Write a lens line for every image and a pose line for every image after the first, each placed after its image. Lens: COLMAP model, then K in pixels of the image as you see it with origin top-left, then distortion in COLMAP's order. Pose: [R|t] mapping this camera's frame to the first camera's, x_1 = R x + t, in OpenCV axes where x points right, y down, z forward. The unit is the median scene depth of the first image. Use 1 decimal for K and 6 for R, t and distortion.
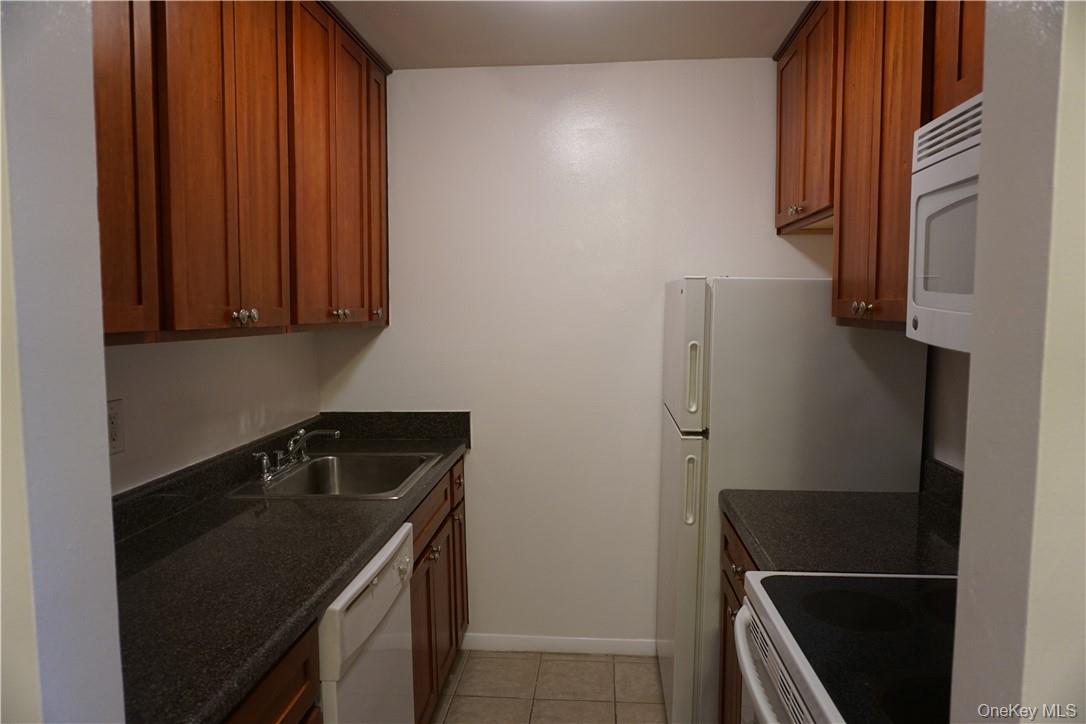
lens RADIAL K [[728.5, 0, 542.2], [0, 728.5, 361.6], [0, 0, 1]] dist [-0.024812, 0.007679]
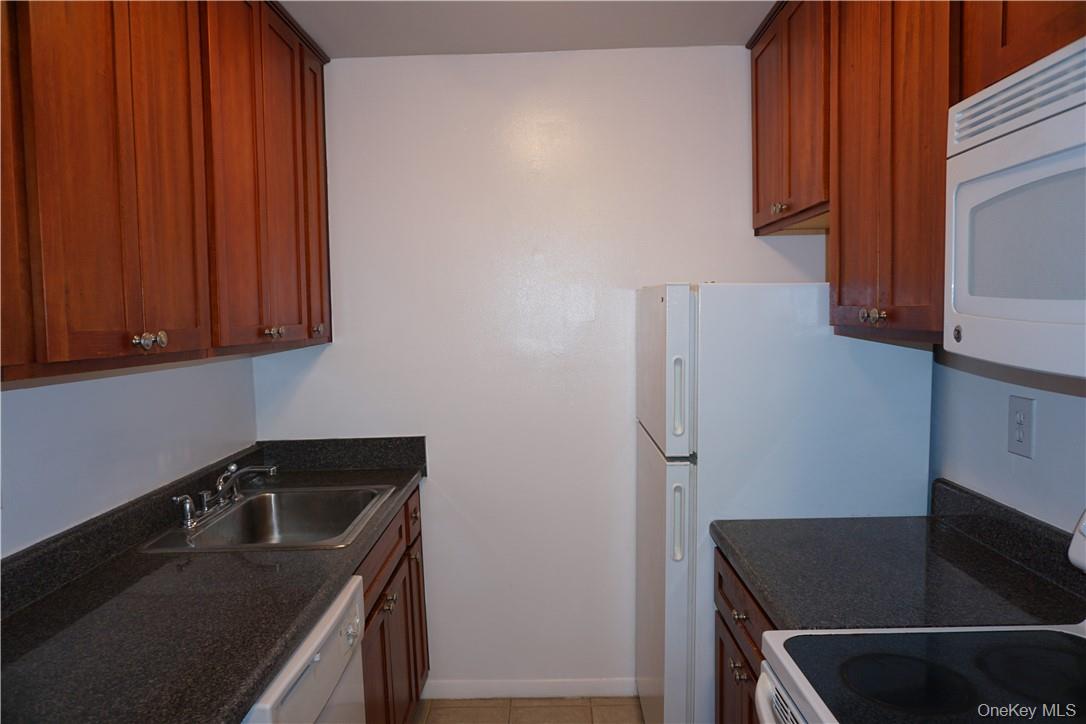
lens RADIAL K [[728.5, 0, 542.5], [0, 728.5, 362.7], [0, 0, 1]] dist [-0.024812, 0.007679]
pose [[0.997488, -0.024068, 0.066617, -0.016608], [0.024656, 0.999664, -0.008026, -0.015852], [-0.066402, 0.009648, 0.997746, 0.121780]]
